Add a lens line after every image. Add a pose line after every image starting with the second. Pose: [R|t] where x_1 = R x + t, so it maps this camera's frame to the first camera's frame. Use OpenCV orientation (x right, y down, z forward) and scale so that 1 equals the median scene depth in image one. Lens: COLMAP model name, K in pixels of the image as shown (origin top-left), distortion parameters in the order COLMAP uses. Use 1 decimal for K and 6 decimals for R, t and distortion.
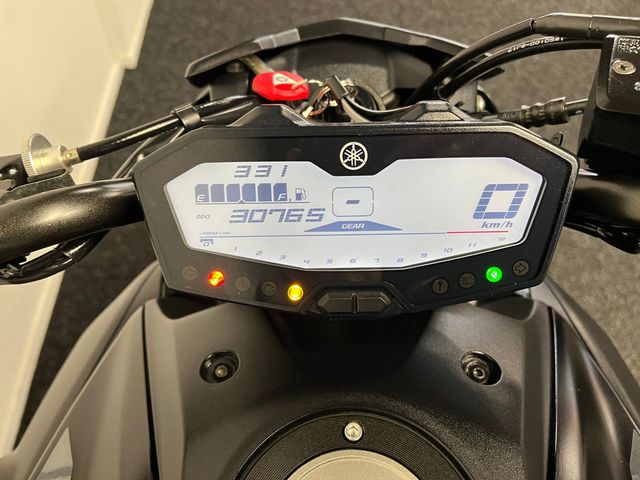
lens RADIAL K [[492.2, 0, 317.5], [0, 492.2, 239.7], [0, 0, 1]] dist [0.004280, 0.004236]
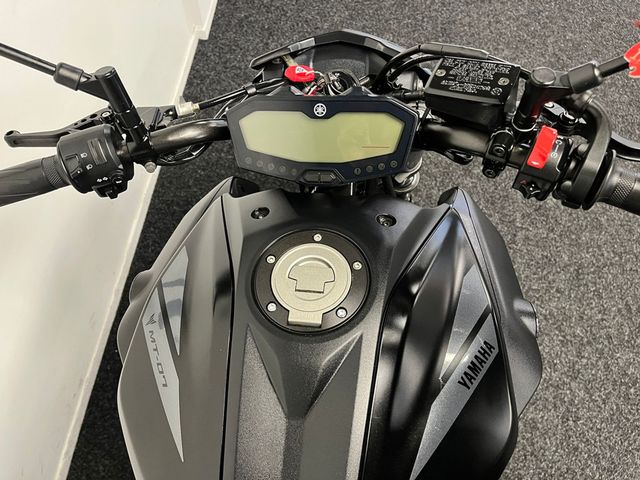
lens RADIAL K [[481.5, 0, 320.0], [0, 481.5, 240.0], [0, 0, 1]] dist [0.080538, -0.107905]
pose [[0.993211, 0.058843, -0.100348, 0.224499], [-0.052172, 0.996330, 0.067861, 0.187834], [0.103973, -0.062165, 0.992636, -0.858490]]
